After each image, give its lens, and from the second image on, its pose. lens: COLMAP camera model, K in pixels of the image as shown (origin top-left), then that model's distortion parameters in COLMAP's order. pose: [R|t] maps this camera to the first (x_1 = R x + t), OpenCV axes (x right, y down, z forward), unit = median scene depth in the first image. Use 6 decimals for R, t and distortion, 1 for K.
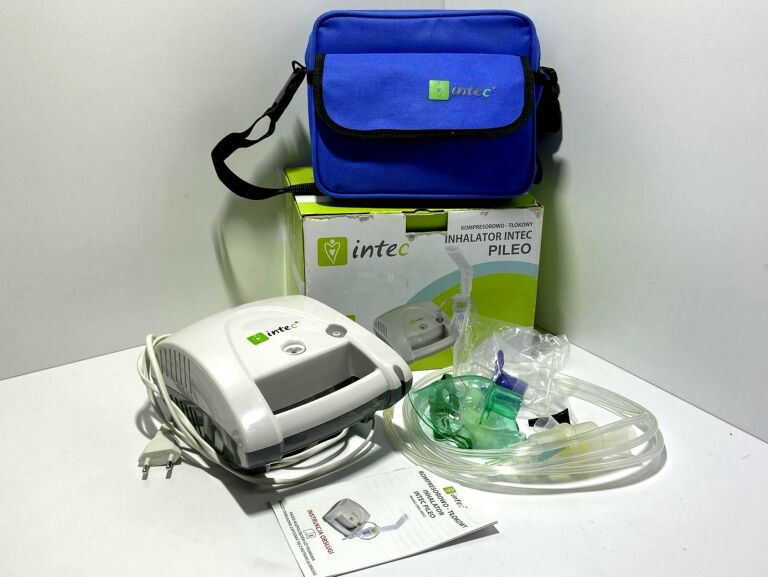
lens RADIAL K [[850.1, 0, 384.0], [0, 850.1, 288.5], [0, 0, 1]] dist [0.278680, -0.016067]
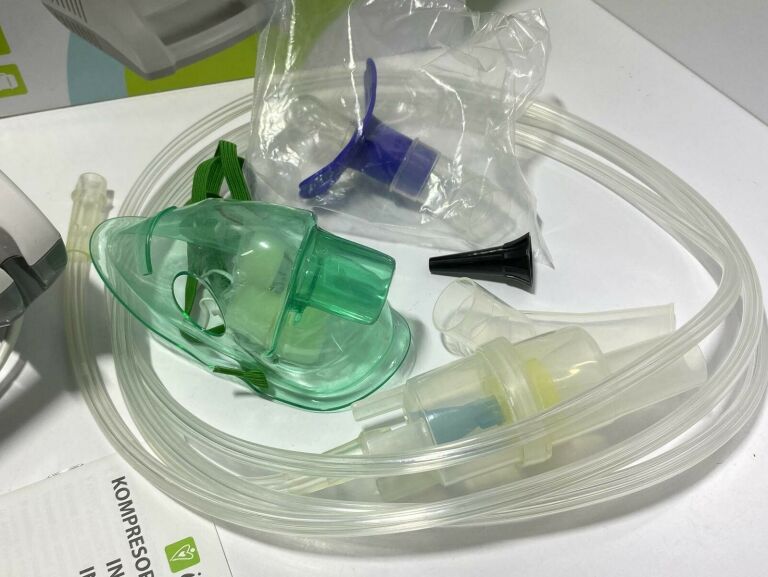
lens RADIAL K [[859.2, 0, 384.0], [0, 859.2, 288.5], [0, 0, 1]] dist [-0.104205, -0.005177]
pose [[0.999378, -0.034456, 0.007460, 0.142074], [0.025110, 0.844213, 0.535420, -0.045722], [-0.024746, -0.534900, 0.844553, 0.656748]]
